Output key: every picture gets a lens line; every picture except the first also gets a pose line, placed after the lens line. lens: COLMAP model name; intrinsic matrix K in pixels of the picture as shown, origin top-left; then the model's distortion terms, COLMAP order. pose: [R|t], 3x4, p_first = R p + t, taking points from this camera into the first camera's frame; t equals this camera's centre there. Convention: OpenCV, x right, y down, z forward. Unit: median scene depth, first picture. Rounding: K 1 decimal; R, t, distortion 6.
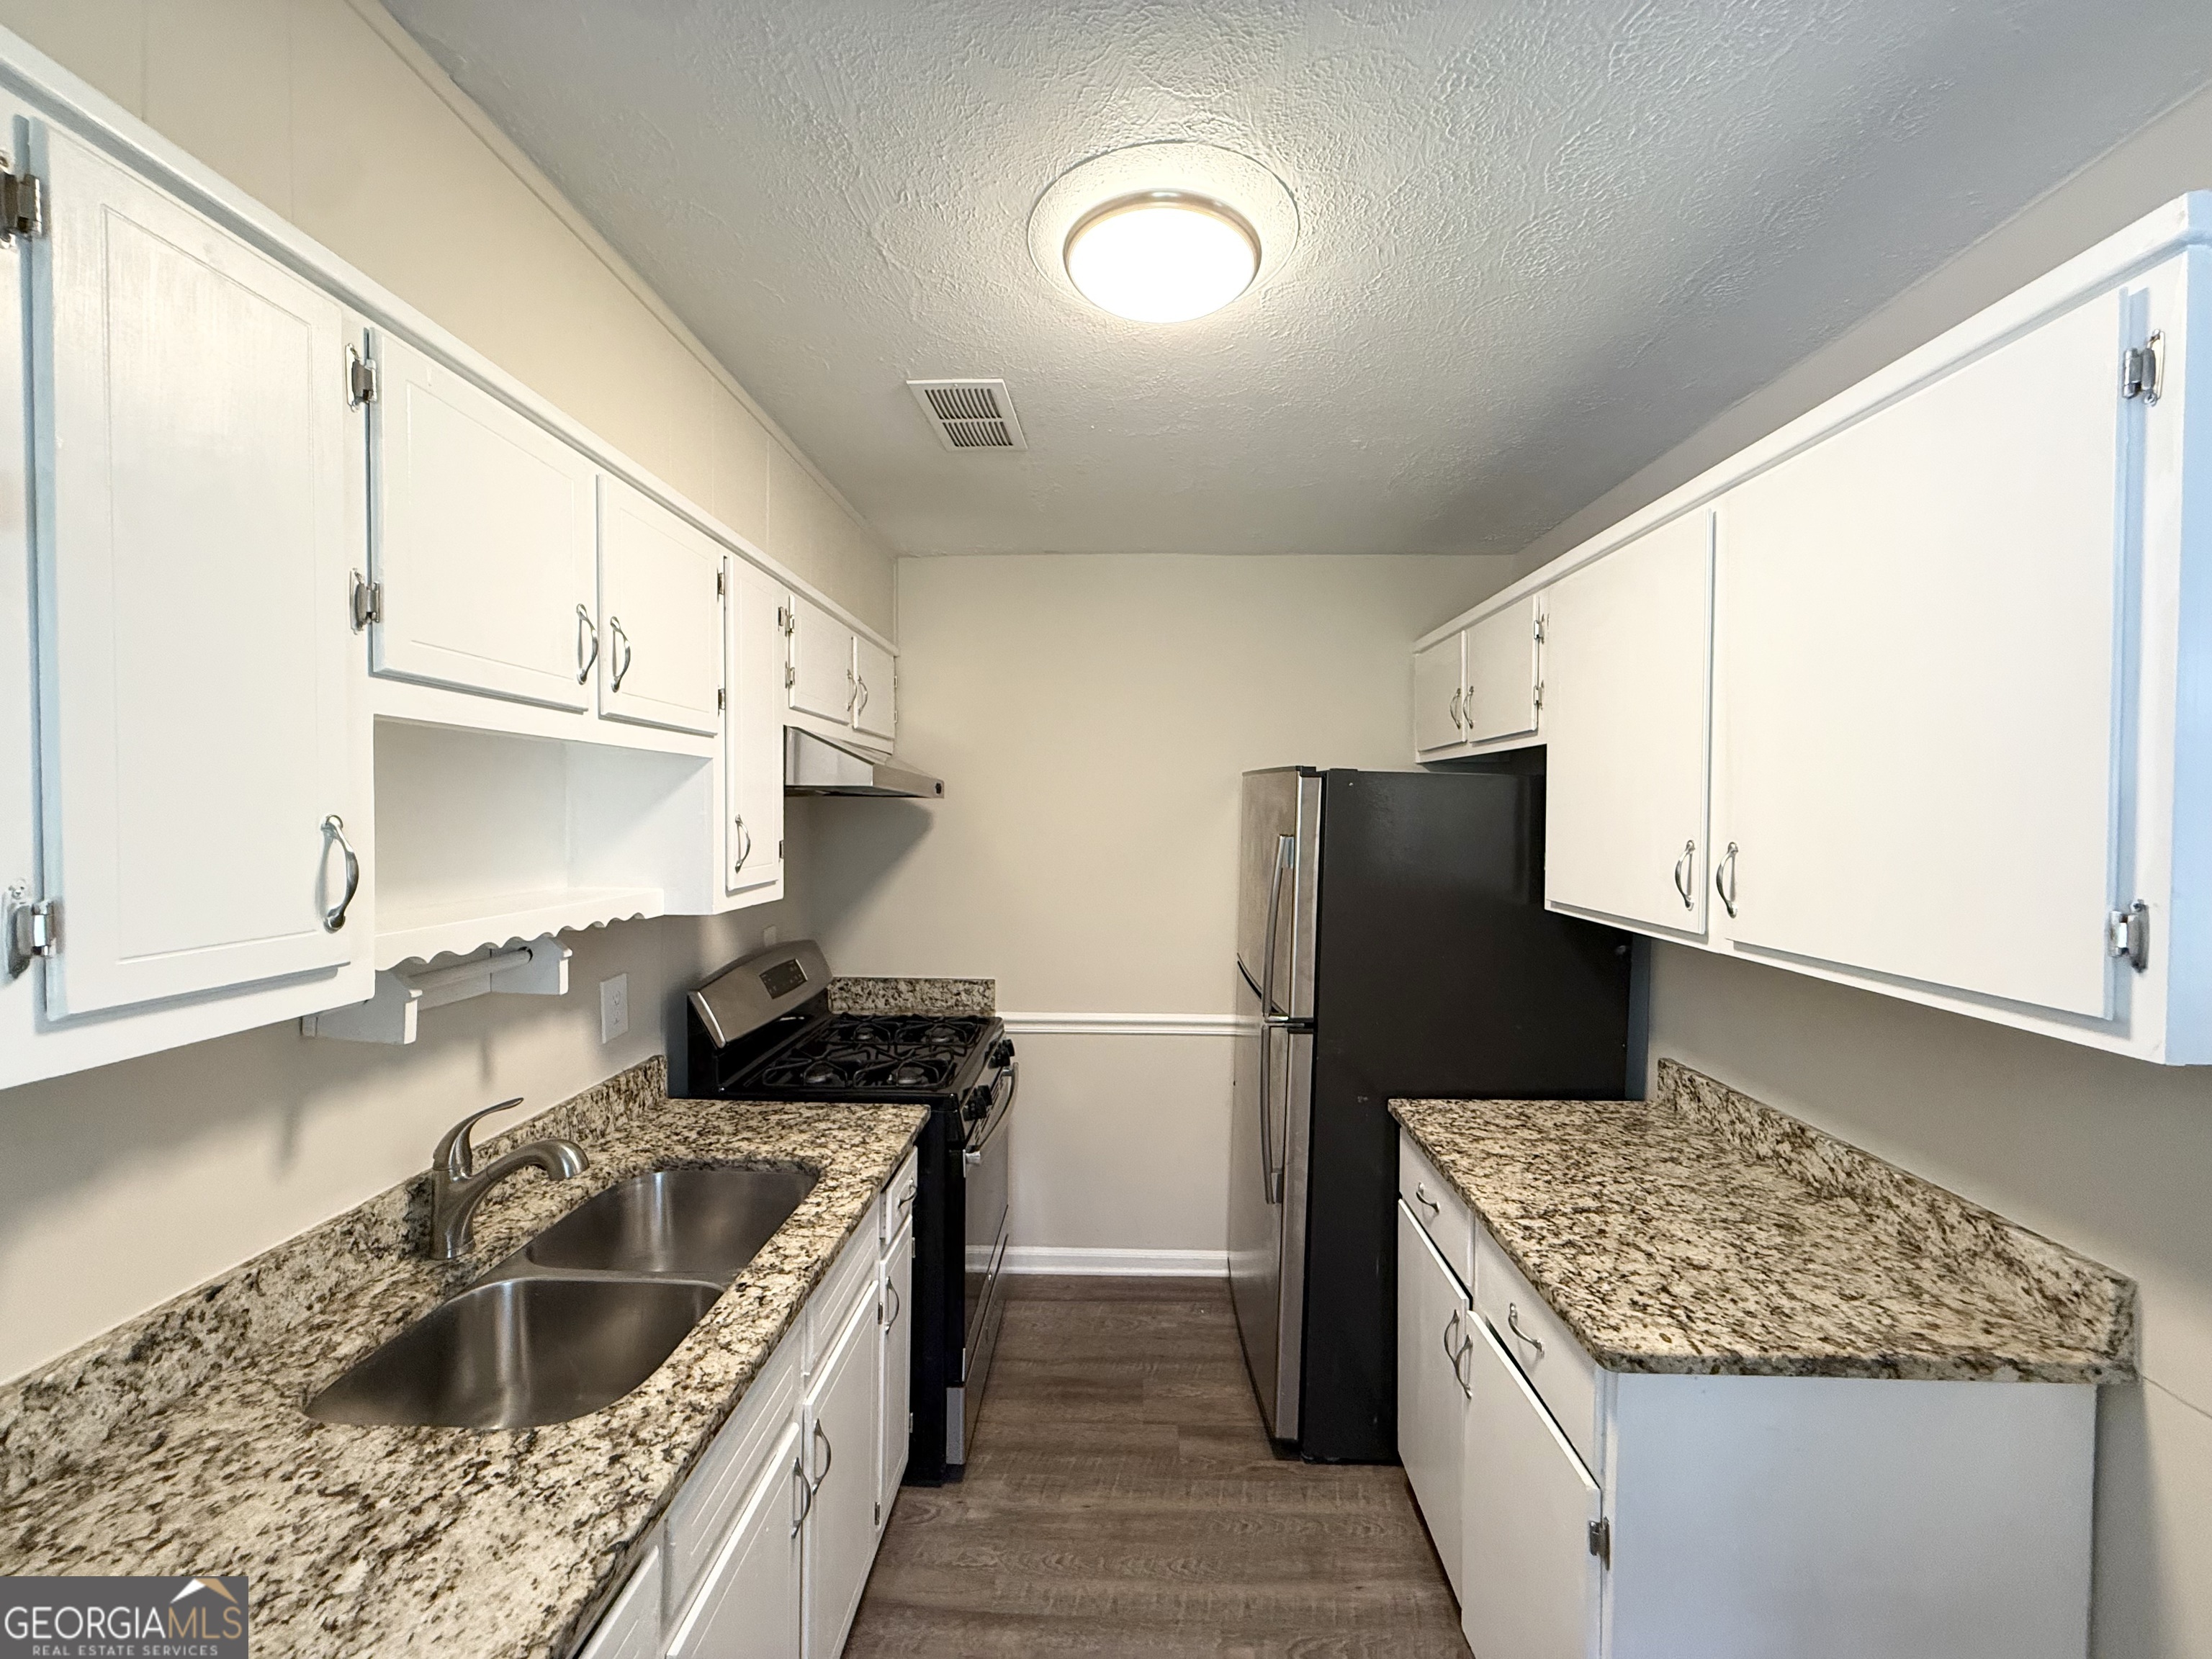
lens RADIAL K [[879.8, 0, 1101.0], [0, 879.8, 824.6], [0, 0, 1]] dist [-0.000355, -0.000053]
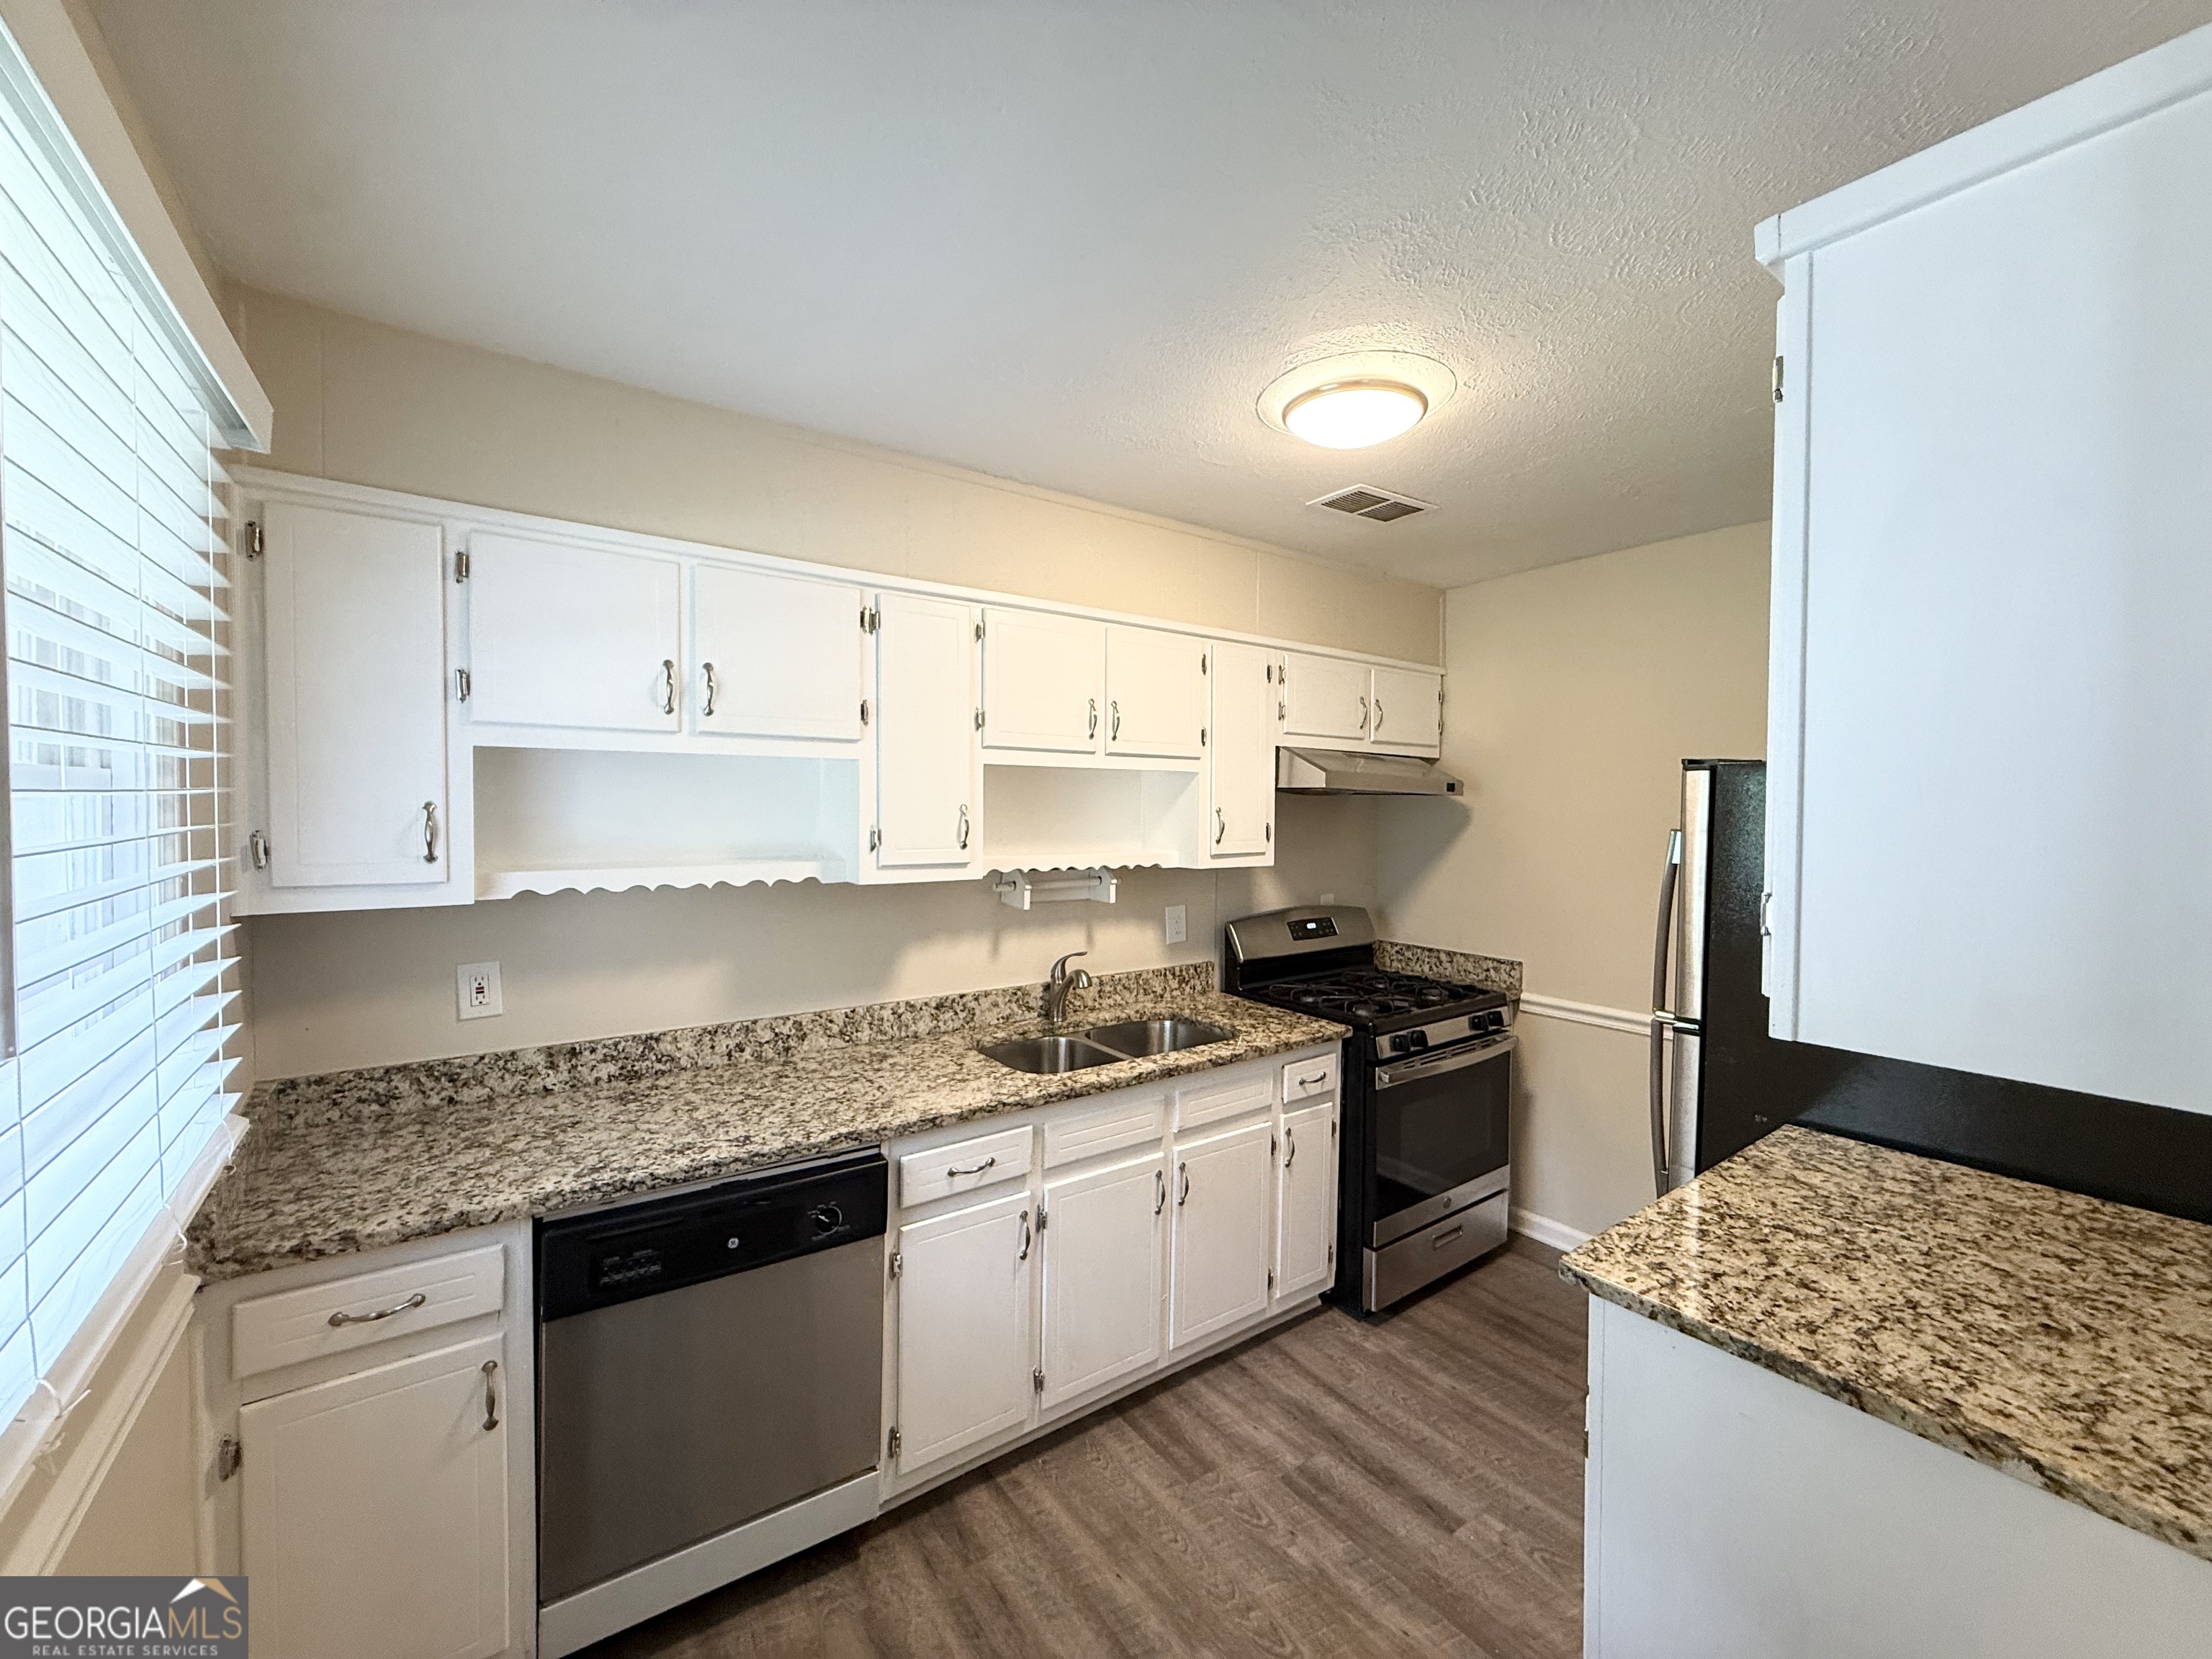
lens RADIAL K [[879.8, 0, 1101.0], [0, 879.8, 824.6], [0, 0, 1]] dist [-0.000355, -0.000053]
pose [[0.610764, 0.016508, -0.791641, 0.807467], [-0.016828, 0.999827, 0.007867, 0.012483], [0.791634, 0.008517, 0.610936, -0.147911]]
